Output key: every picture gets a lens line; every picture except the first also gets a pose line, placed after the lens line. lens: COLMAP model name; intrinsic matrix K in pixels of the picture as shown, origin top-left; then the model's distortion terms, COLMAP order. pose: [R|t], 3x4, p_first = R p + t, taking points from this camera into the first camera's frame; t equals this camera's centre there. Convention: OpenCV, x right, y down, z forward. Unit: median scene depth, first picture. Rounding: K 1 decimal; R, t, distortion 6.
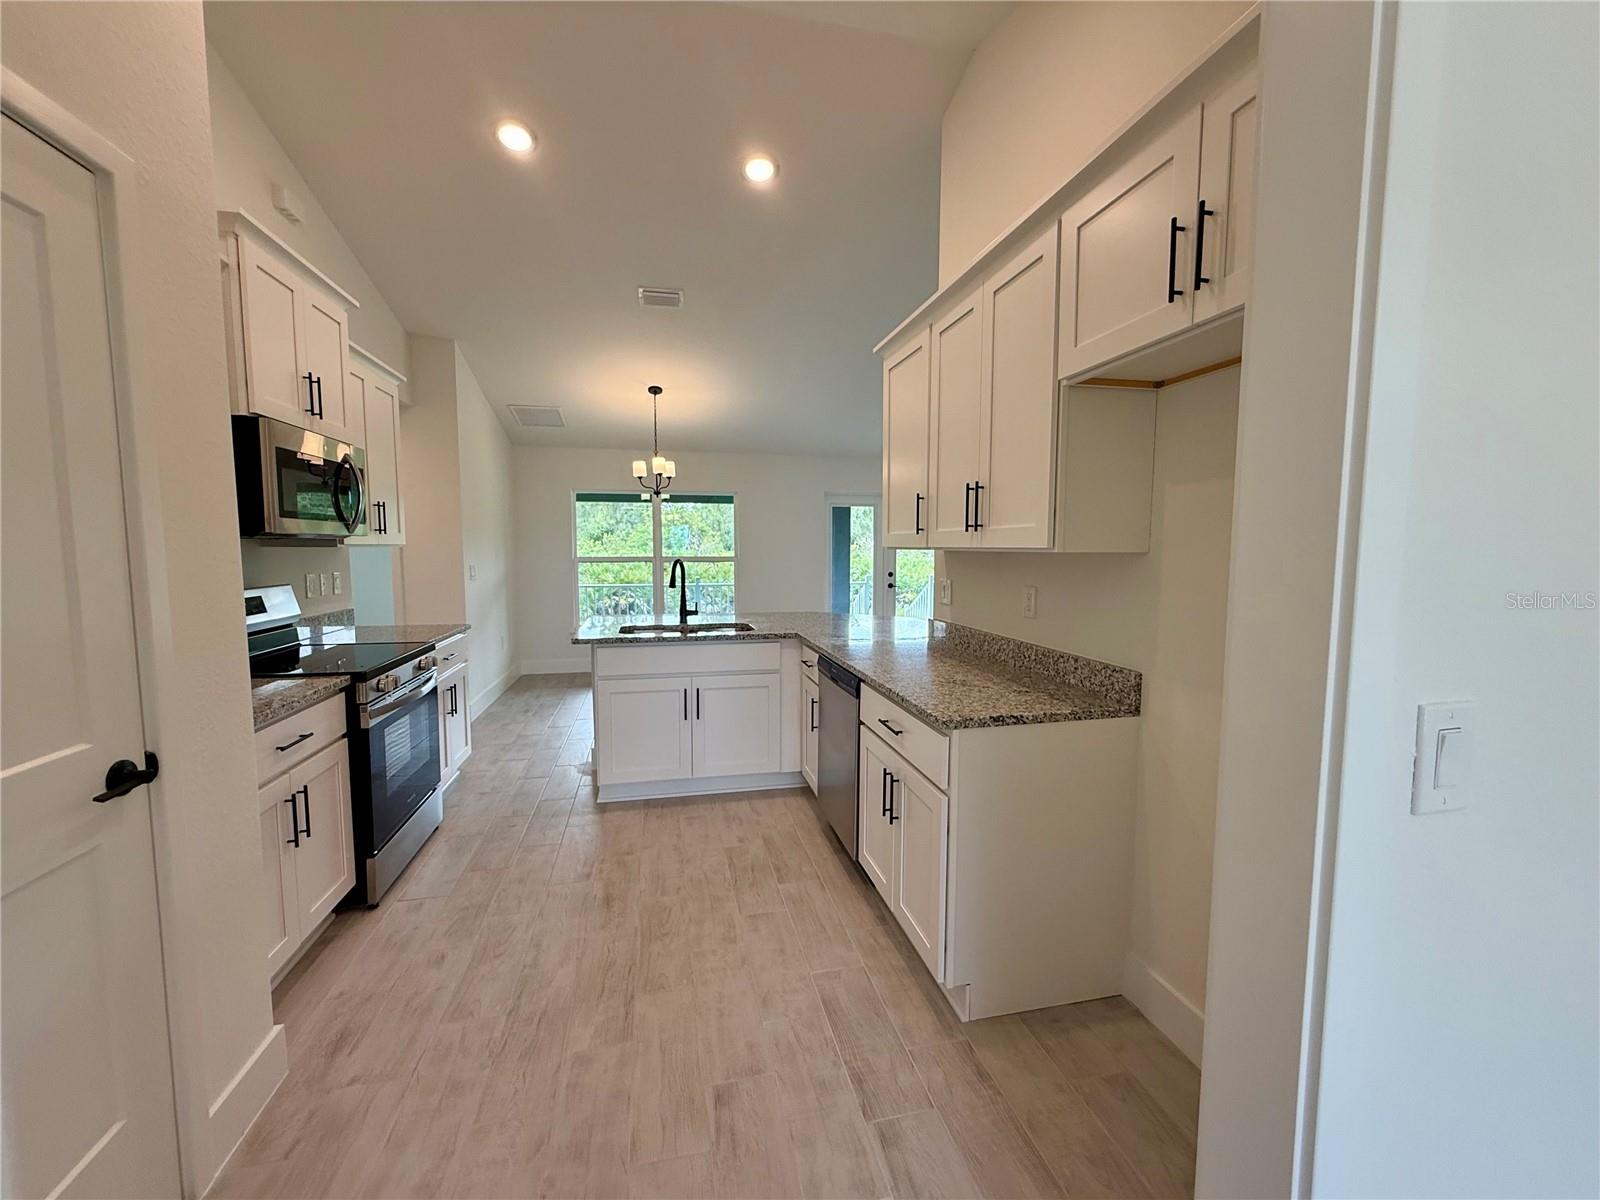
lens RADIAL K [[639.9, 0, 795.1], [0, 639.9, 599.2], [0, 0, 1]] dist [-0.000480, 0.000237]
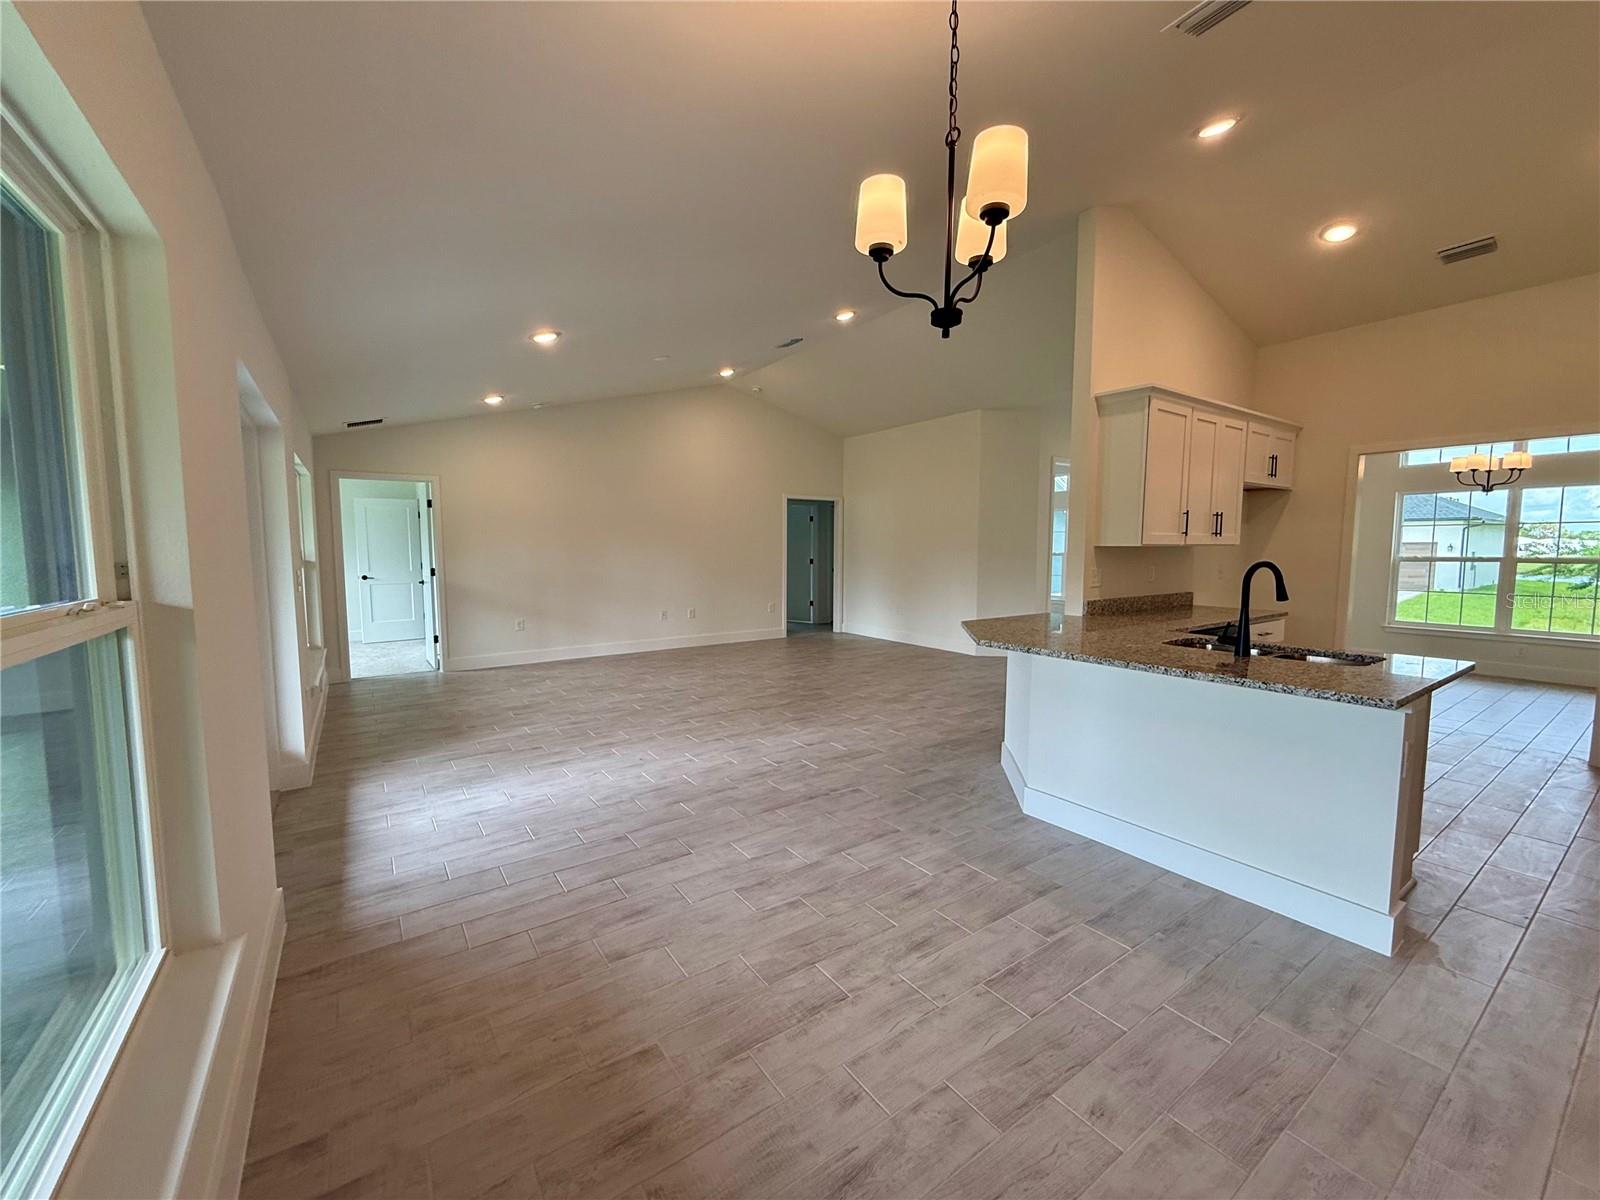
lens RADIAL K [[639.9, 0, 795.1], [0, 639.9, 599.2], [0, 0, 1]] dist [-0.000480, 0.000237]
pose [[-0.378239, -0.080432, 0.922207, -0.976862], [0.076179, 0.990135, 0.117601, -0.220752], [-0.922568, 0.114734, -0.368380, 2.665216]]
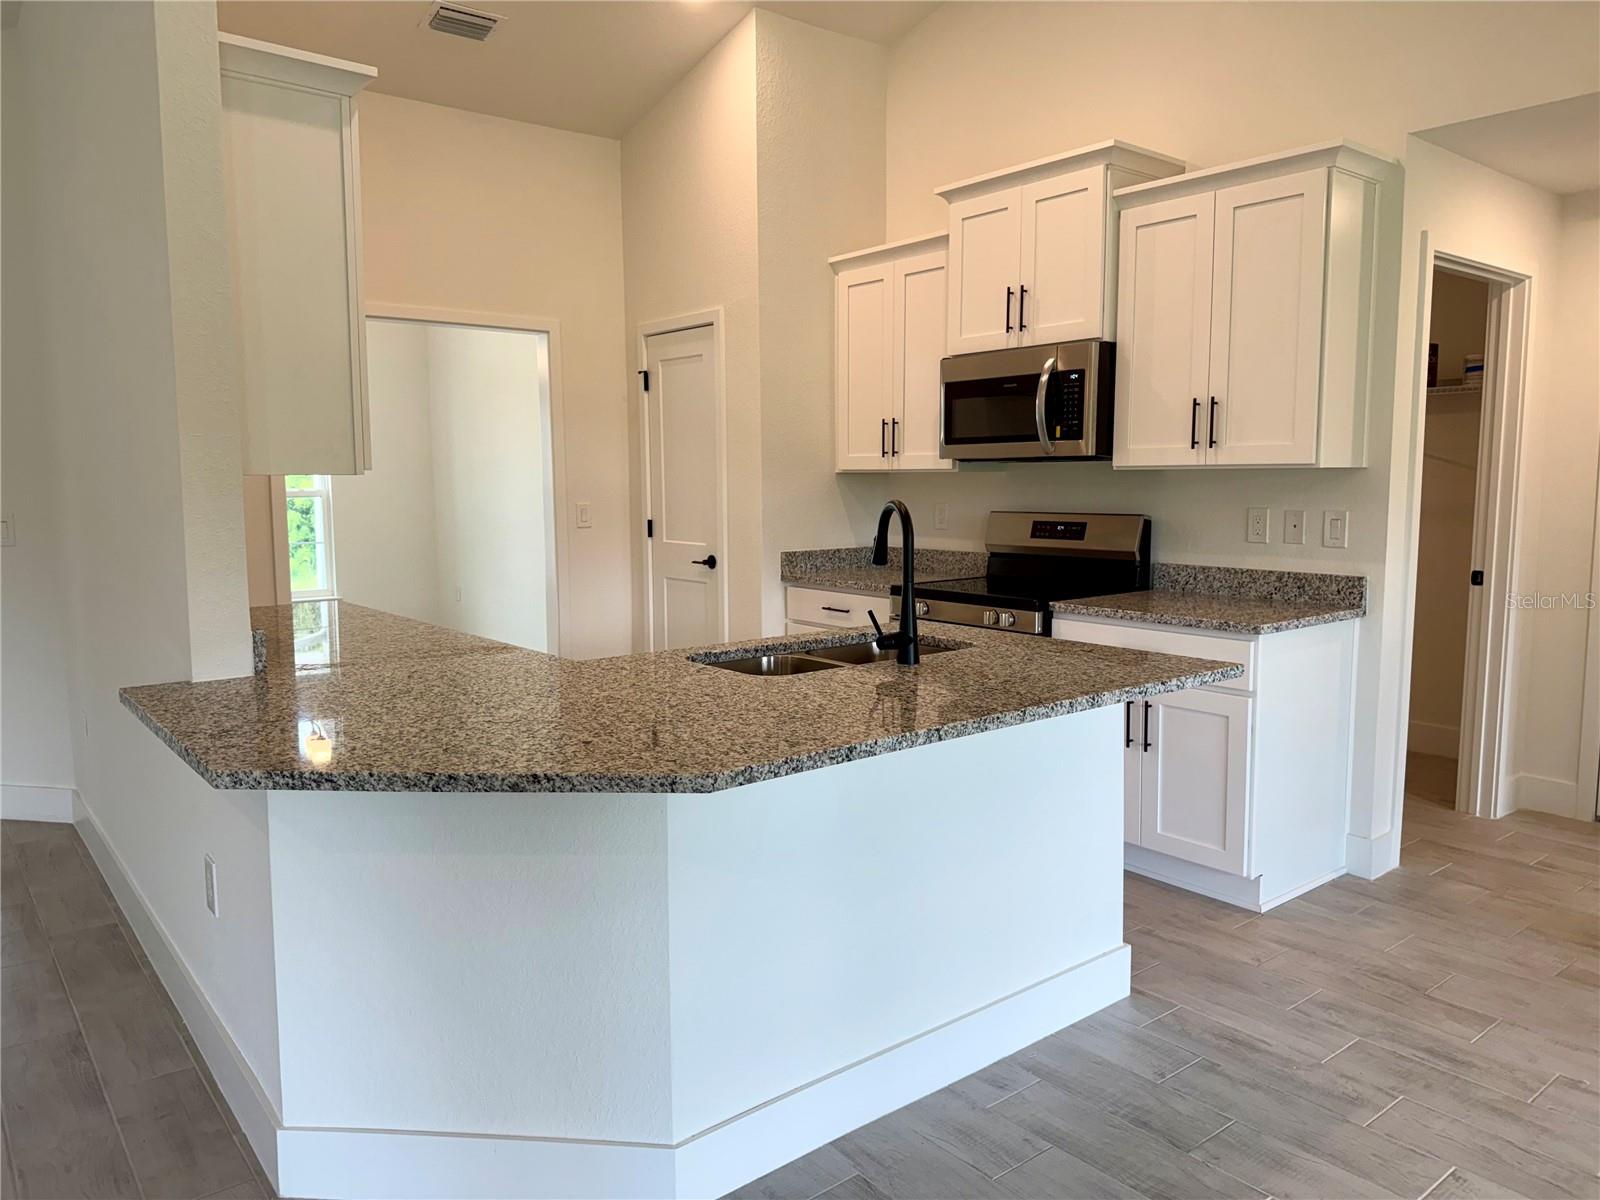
lens RADIAL K [[1140.8, 0, 800.9], [0, 1140.8, 603.7], [0, 0, 1]] dist [-0.010711, -0.005059]
pose [[-0.894010, 0.050456, -0.445197, 0.301443], [-0.036992, 0.981934, 0.185573, -0.197134], [0.446517, 0.182373, -0.875992, 2.485839]]
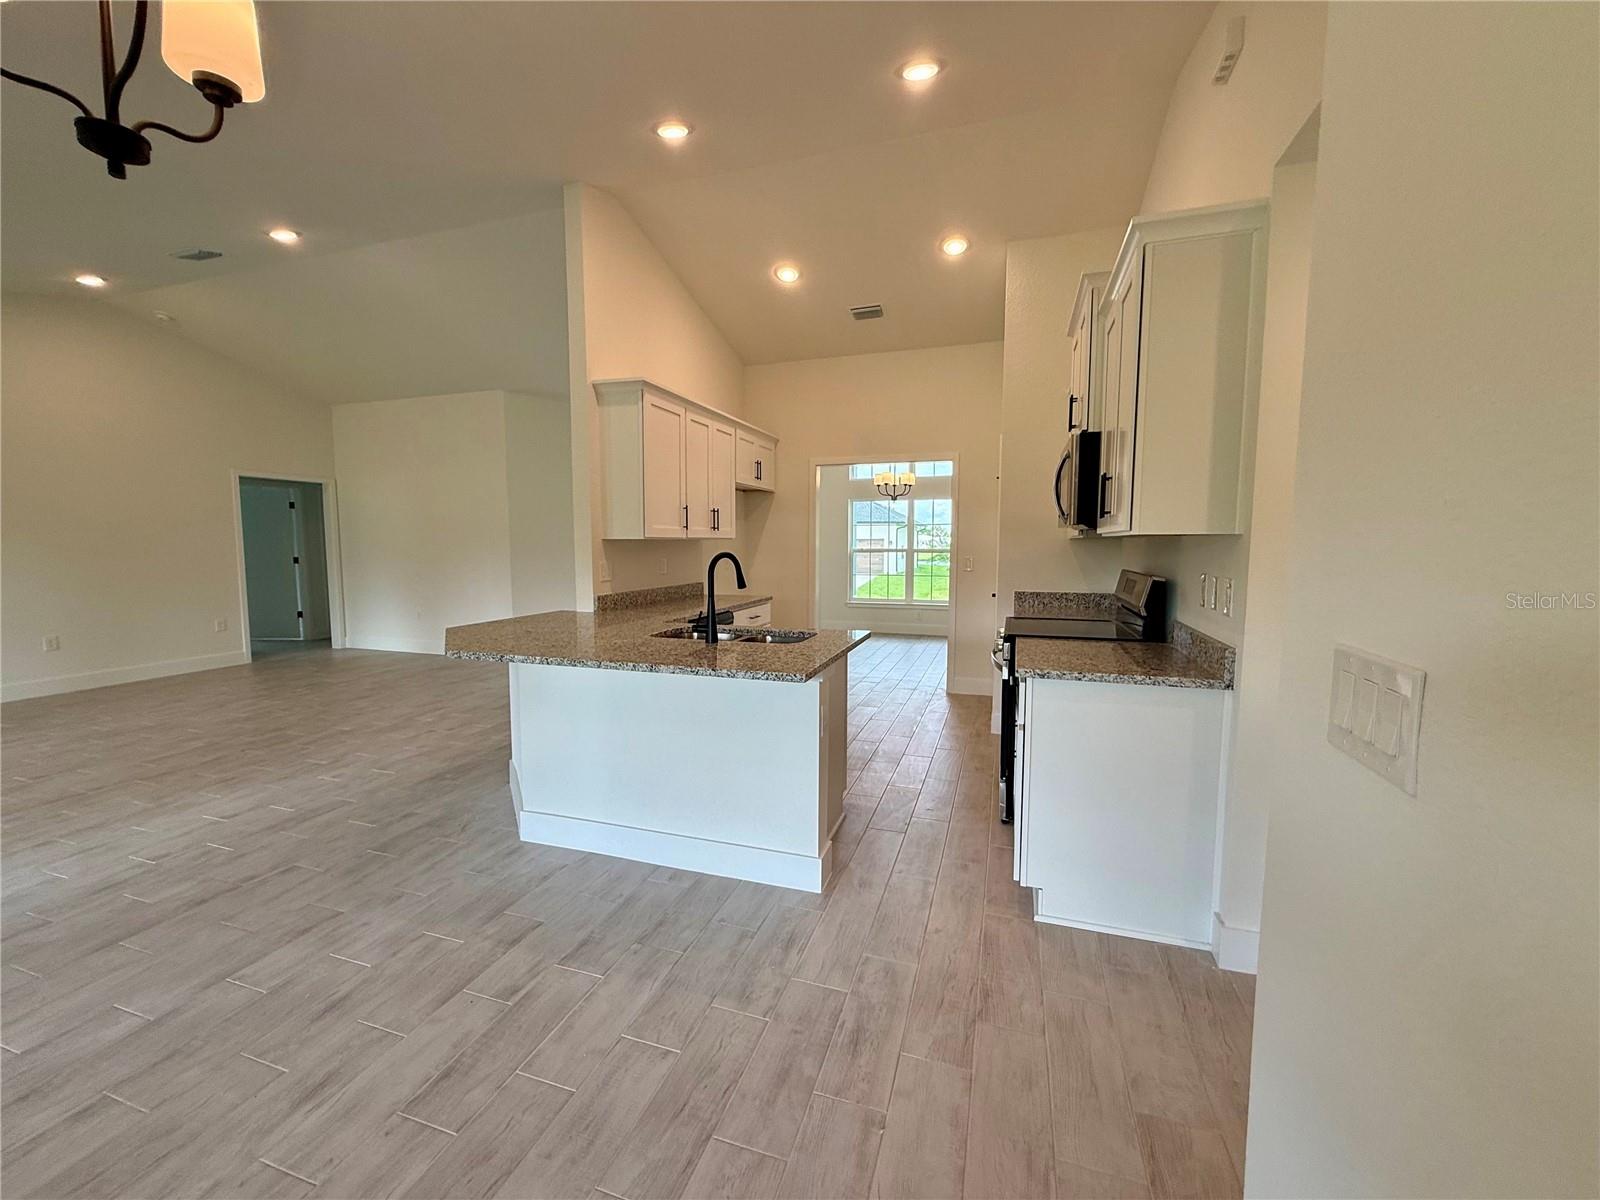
lens RADIAL K [[638.6, 0, 796.5], [0, 638.6, 598.6], [0, 0, 1]] dist [0.000463, 0.000050]
pose [[-0.858517, -0.049152, 0.510423, -0.976089], [0.040003, 0.985942, 0.162227, -0.195792], [-0.511222, 0.159693, -0.844482, 2.448553]]
